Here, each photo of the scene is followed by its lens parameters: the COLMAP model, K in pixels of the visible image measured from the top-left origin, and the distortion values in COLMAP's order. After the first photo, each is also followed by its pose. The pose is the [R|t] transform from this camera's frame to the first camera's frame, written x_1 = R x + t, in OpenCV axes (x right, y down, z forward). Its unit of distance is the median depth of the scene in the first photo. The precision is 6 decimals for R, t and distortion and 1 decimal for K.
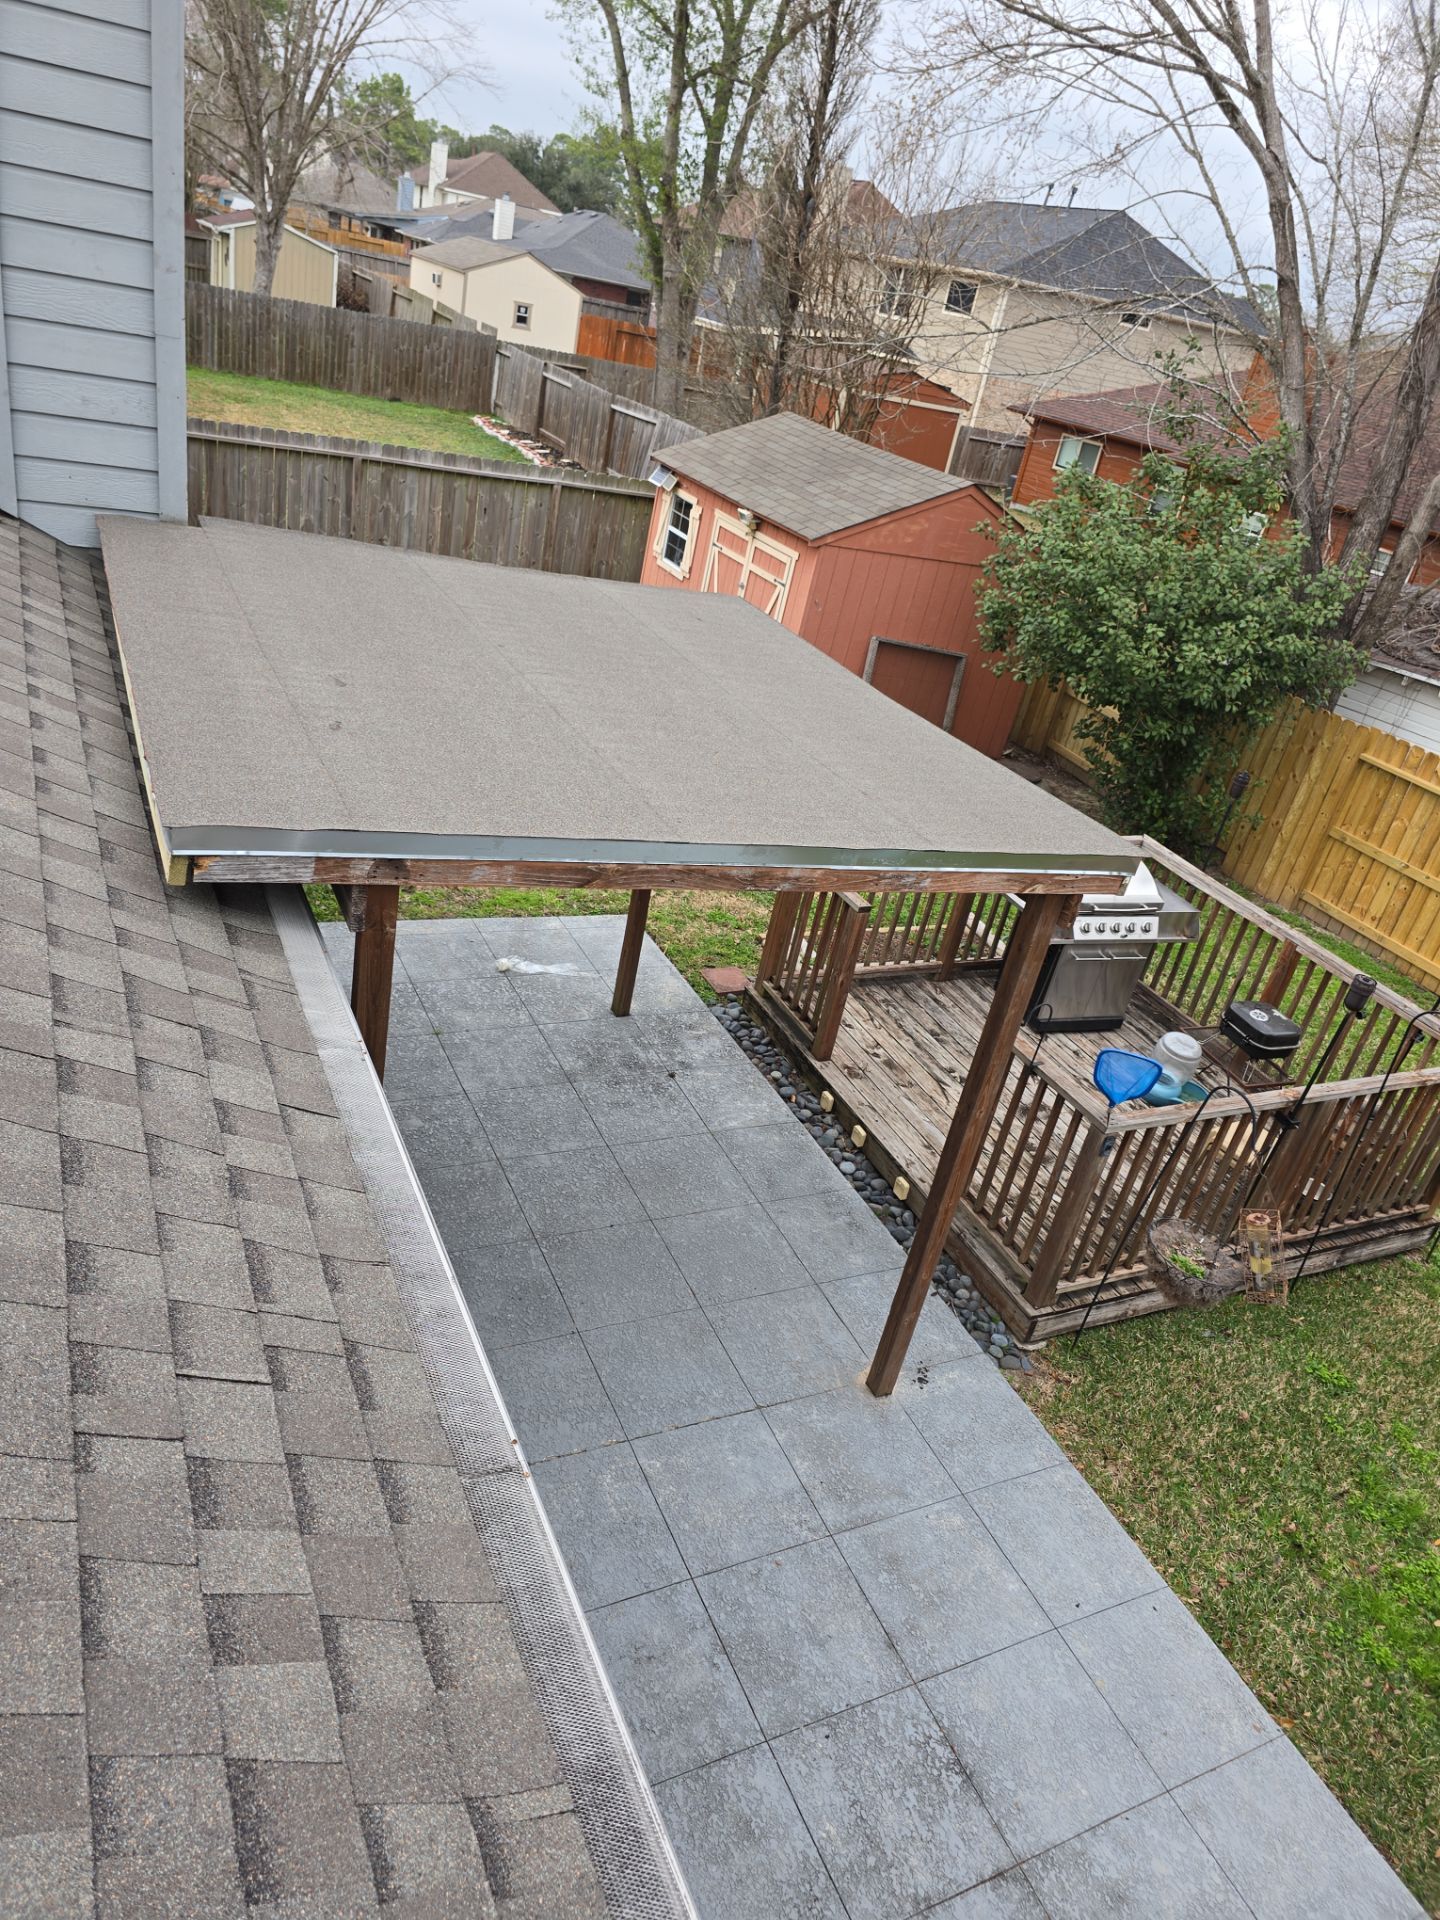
lens RADIAL K [[1290.5, 0, 716.6], [0, 1290.5, 967.6], [0, 0, 1]] dist [0.066194, -0.064062]
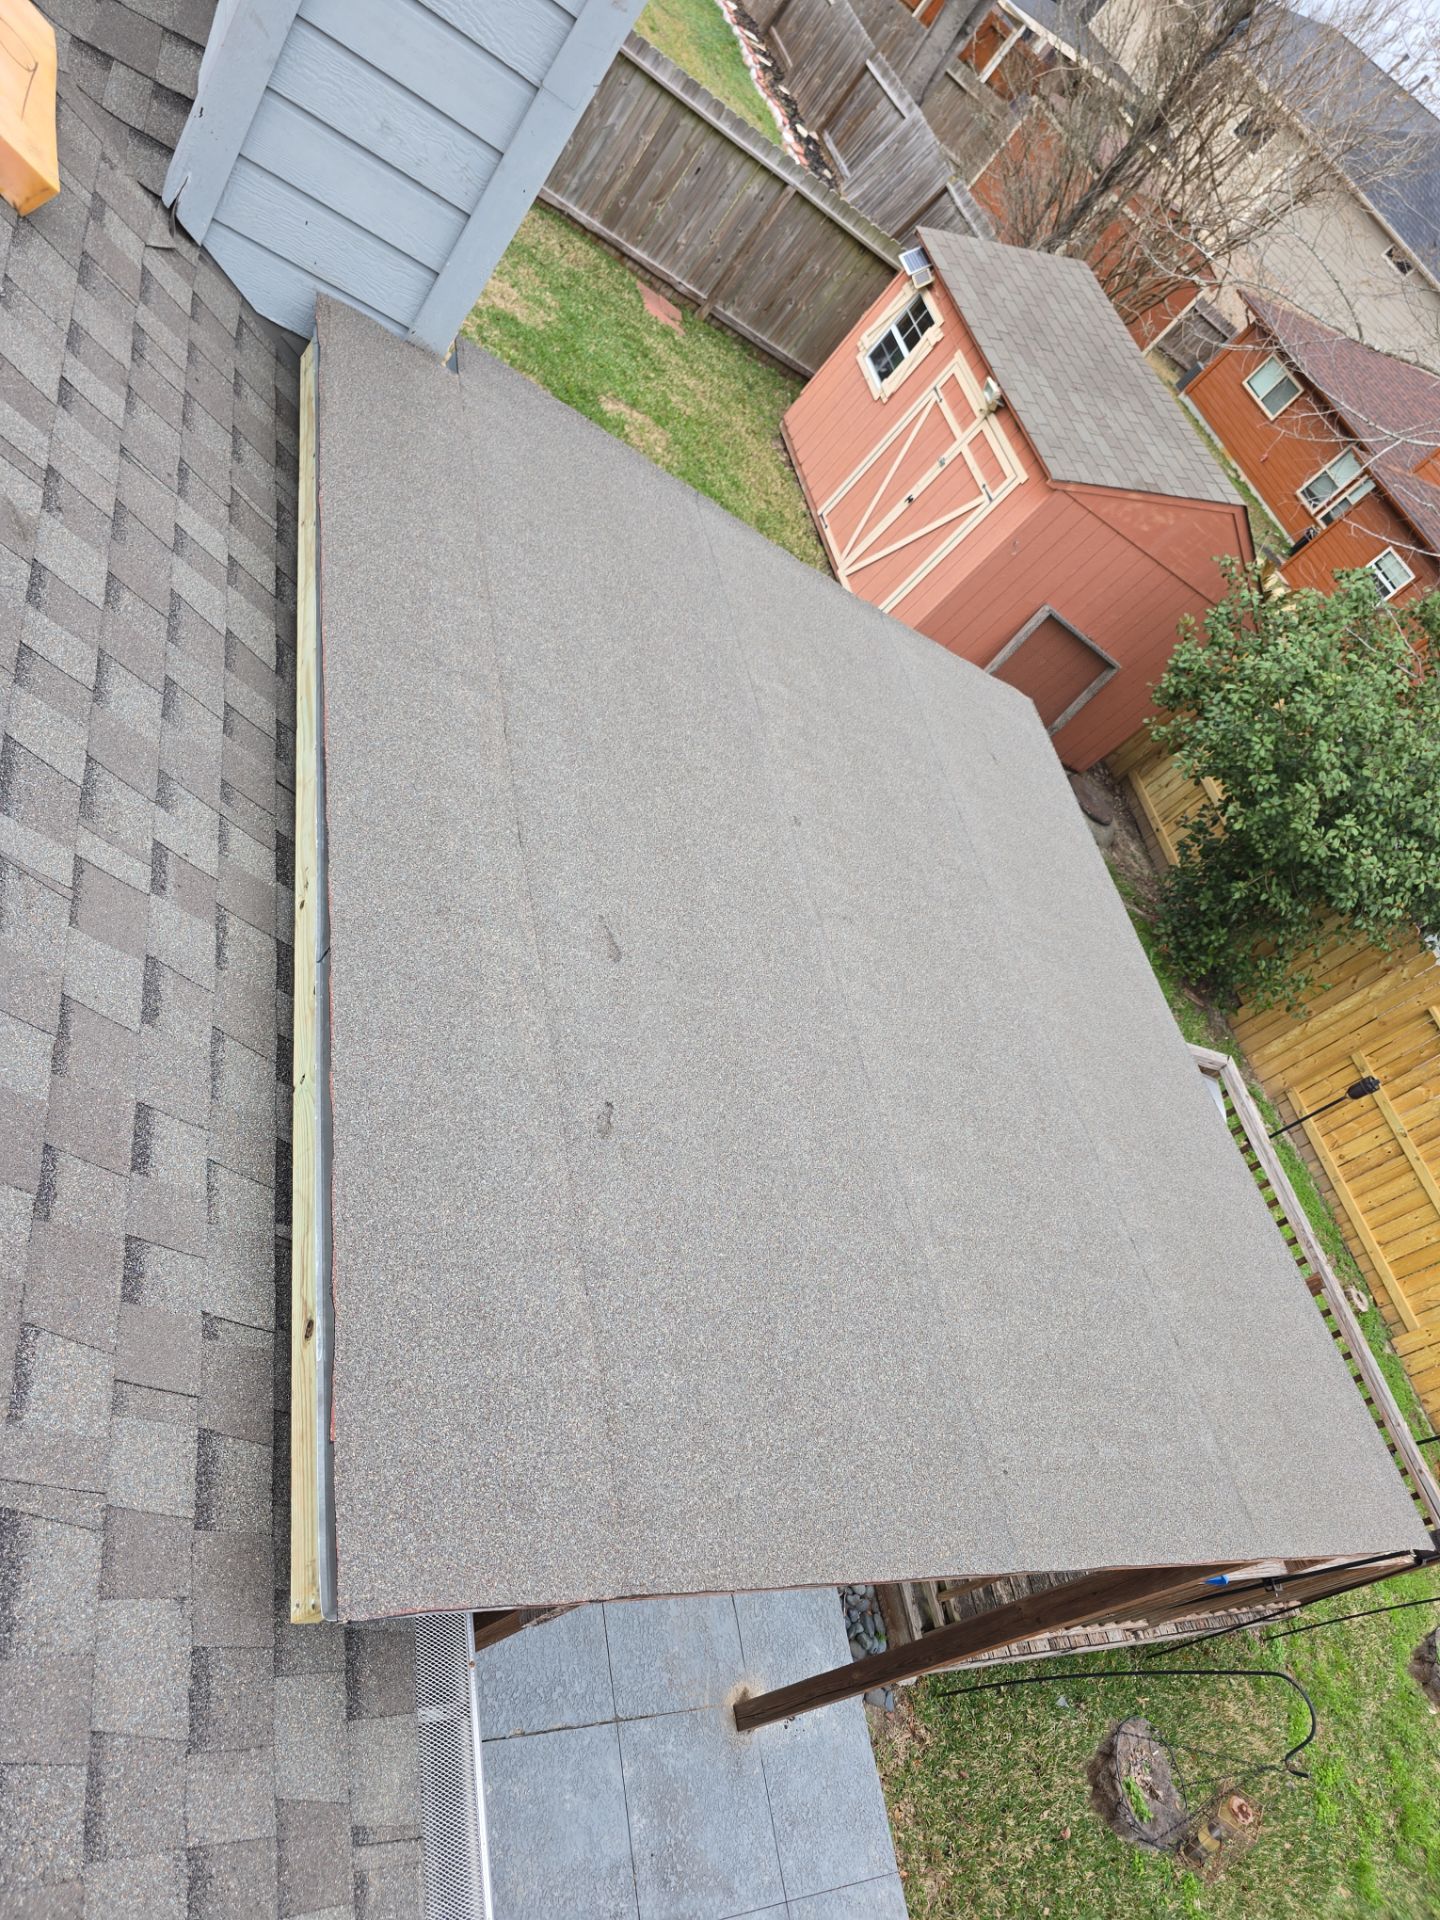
lens RADIAL K [[1290.5, 0, 716.6], [0, 1290.5, 967.6], [0, 0, 1]] dist [0.066194, -0.064062]
pose [[0.880972, 0.439228, 0.175972, -0.278484], [-0.468770, 0.860767, 0.198329, -0.284269], [-0.064359, -0.257213, 0.964209, 0.307783]]
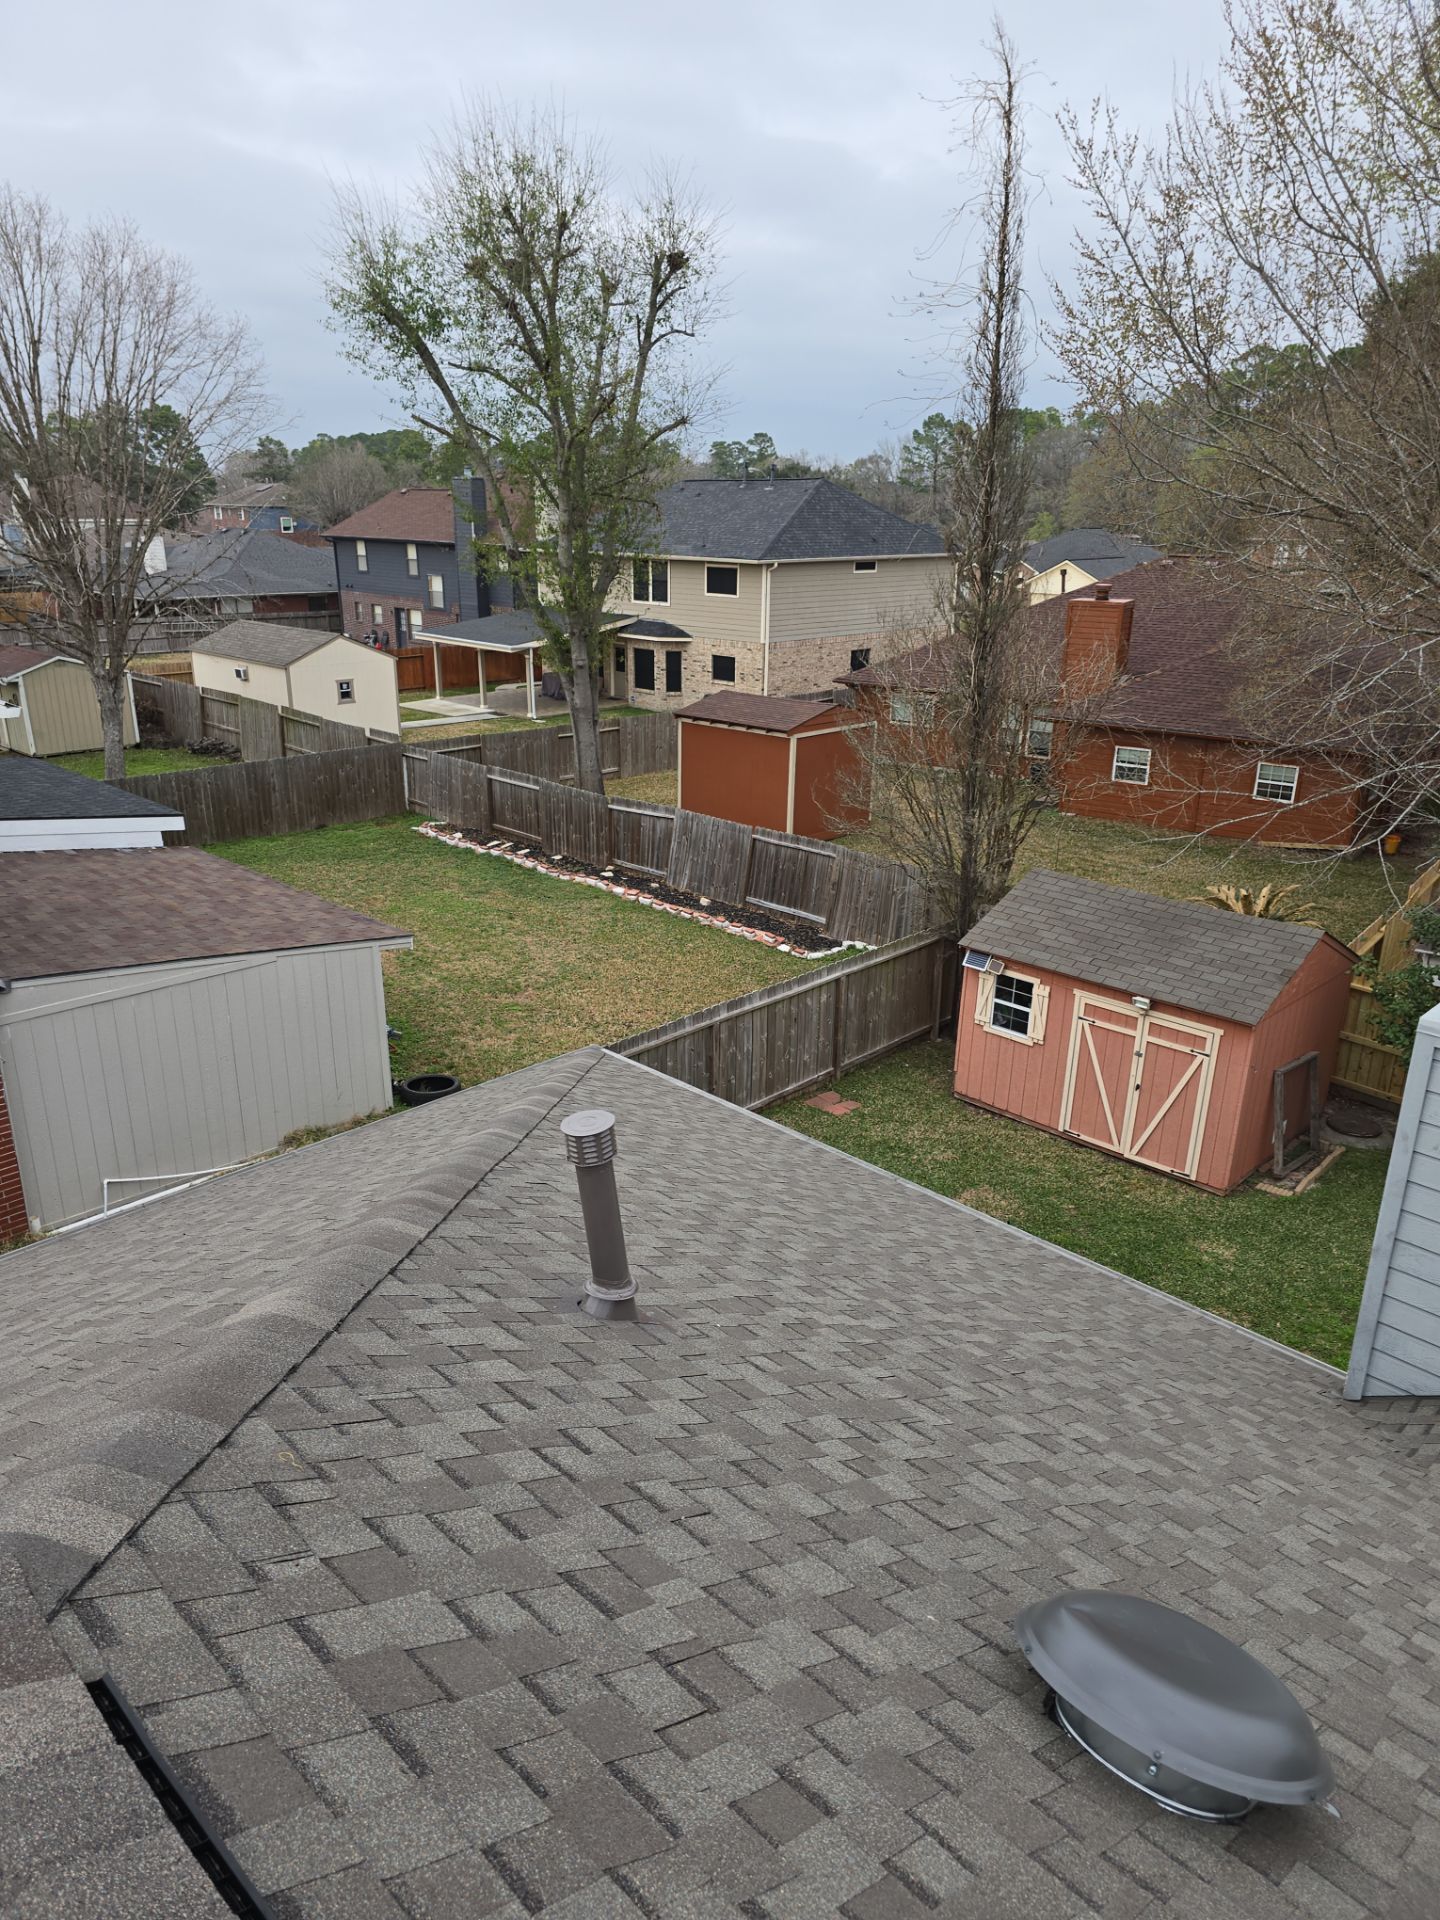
lens RADIAL K [[1286.5, 0, 717.5], [0, 1286.5, 958.6], [0, 0, 1]] dist [0.089278, -0.080733]
pose [[0.924656, -0.278226, 0.260001, -1.459810], [0.306740, 0.948787, -0.075583, -0.994942], [-0.225657, 0.149641, 0.962646, -0.030320]]
